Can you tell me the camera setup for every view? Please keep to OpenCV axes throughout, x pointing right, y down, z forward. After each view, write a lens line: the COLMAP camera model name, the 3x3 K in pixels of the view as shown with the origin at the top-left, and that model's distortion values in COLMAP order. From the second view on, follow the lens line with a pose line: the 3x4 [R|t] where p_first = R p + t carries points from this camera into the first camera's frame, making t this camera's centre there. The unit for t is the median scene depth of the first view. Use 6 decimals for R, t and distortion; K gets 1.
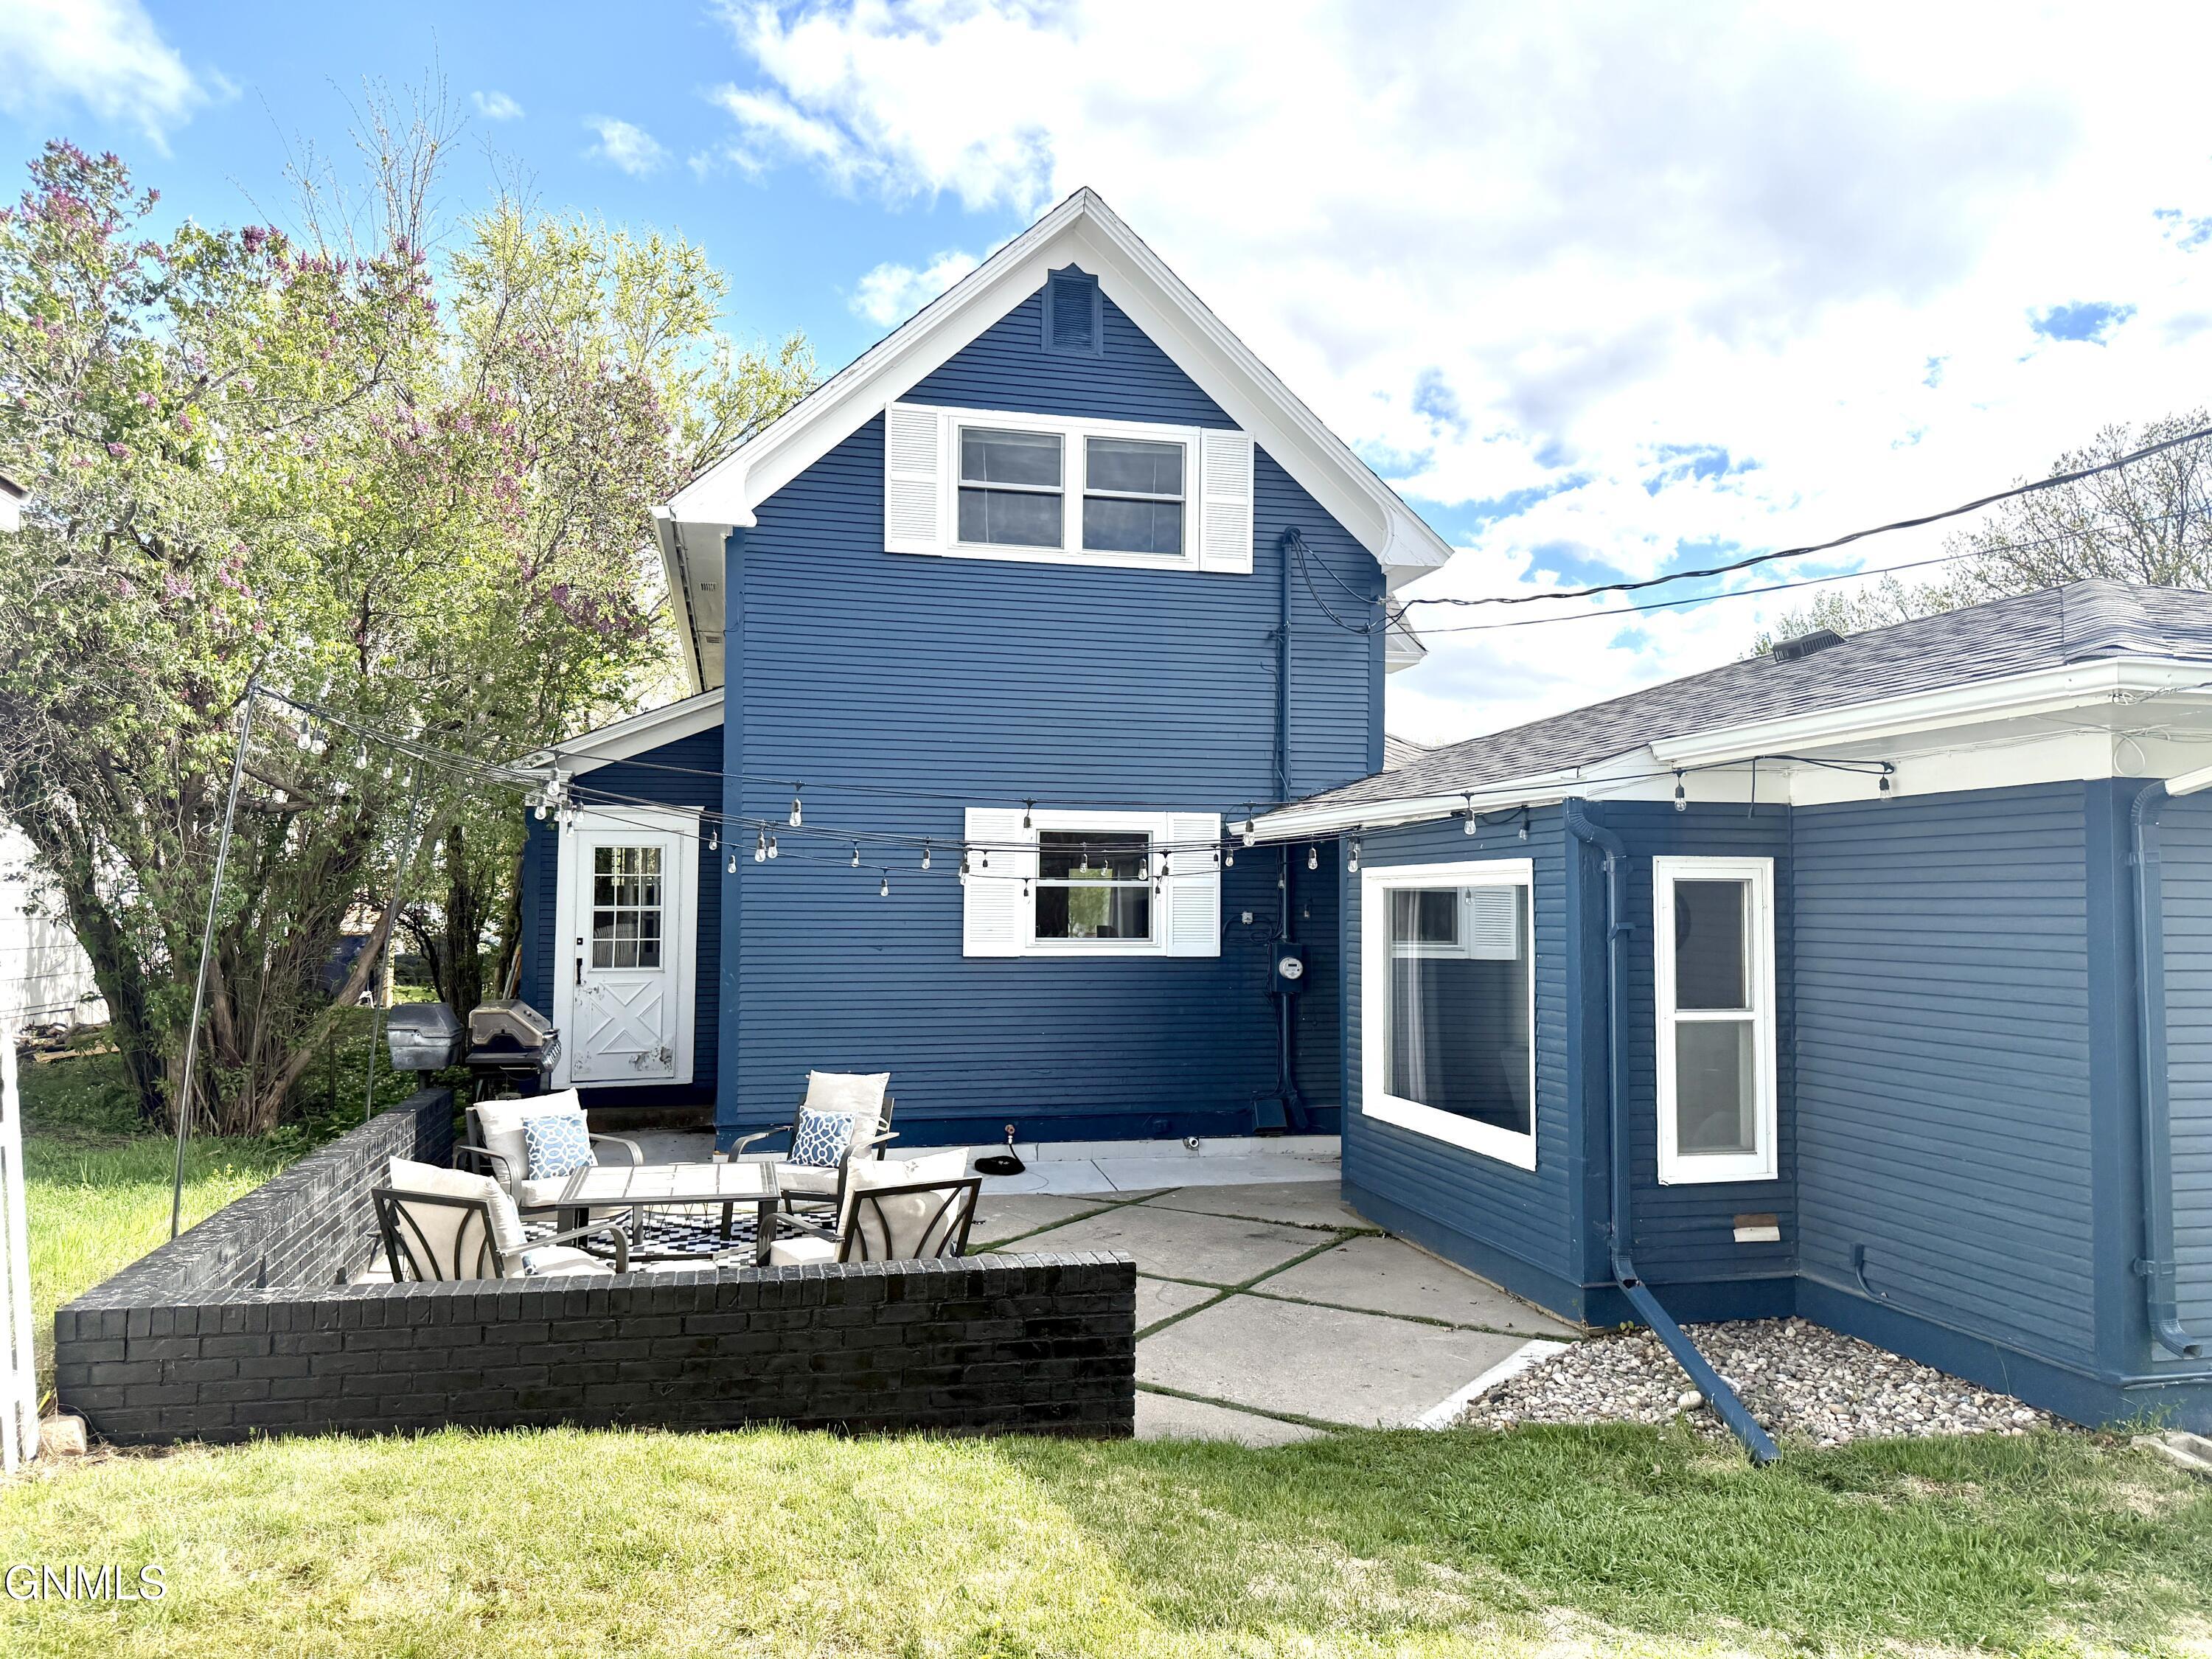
lens RADIAL K [[1544.5, 0, 1116.1], [0, 1544.5, 827.4], [0, 0, 1]] dist [0.078571, -0.110110]
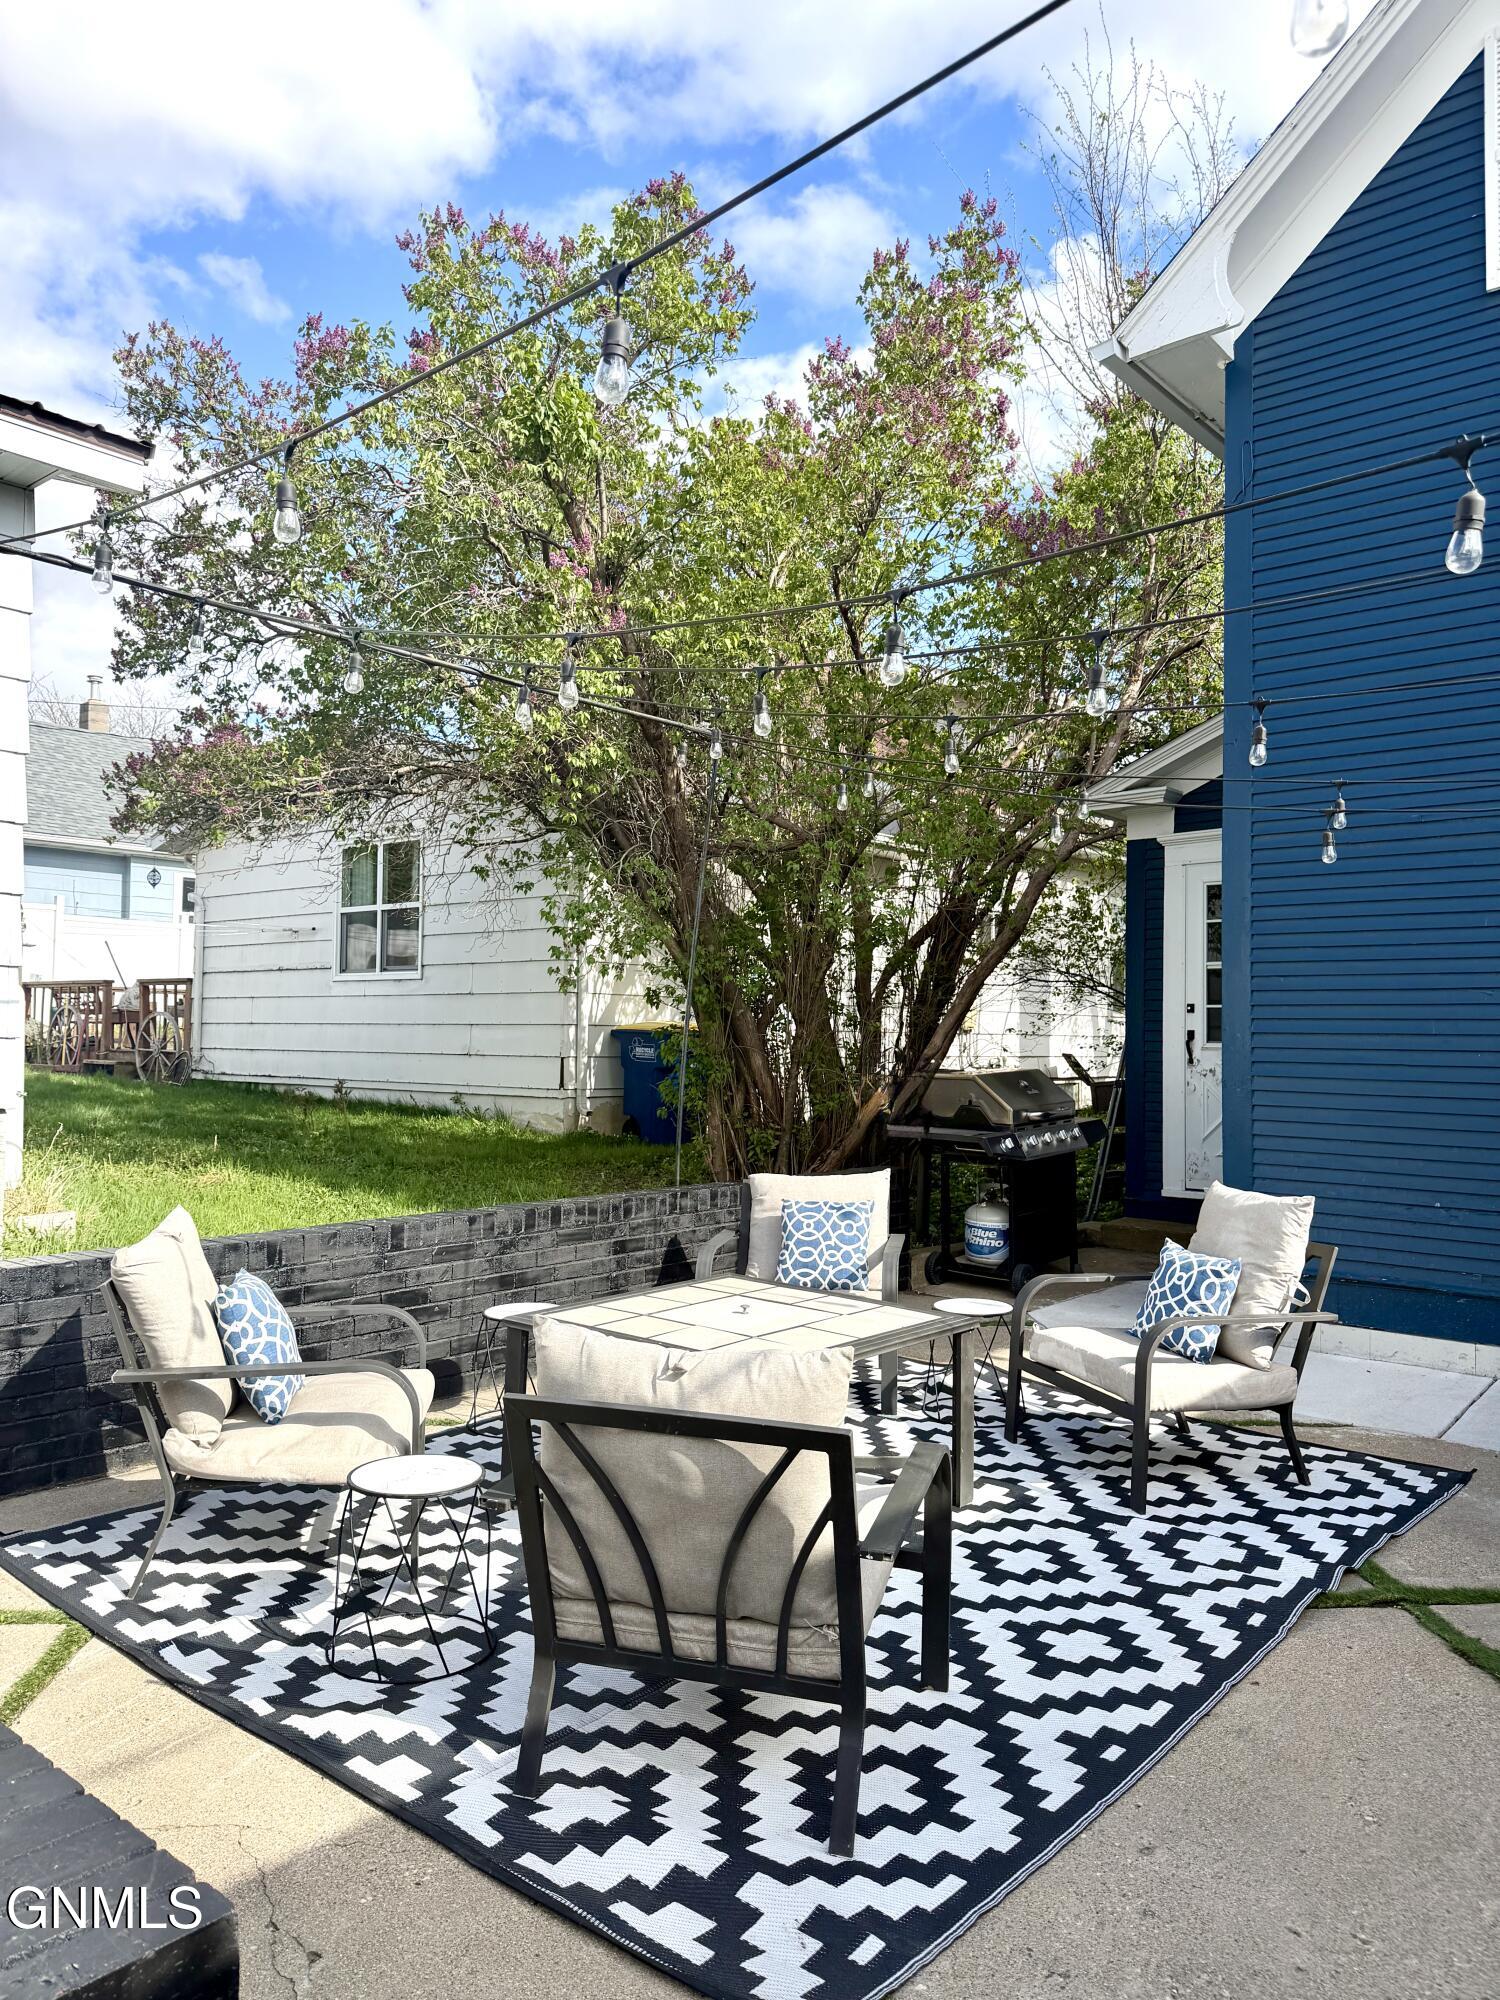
lens RADIAL K [[1396.5, 0, 742.0], [0, 1396.5, 984.3], [0, 0, 1]] dist [0.078571, -0.110110]
pose [[0.585314, -0.025519, -0.810405, 0.132435], [0.026335, 0.999576, -0.012455, 0.094399], [0.810379, -0.014052, 0.585737, 0.606637]]
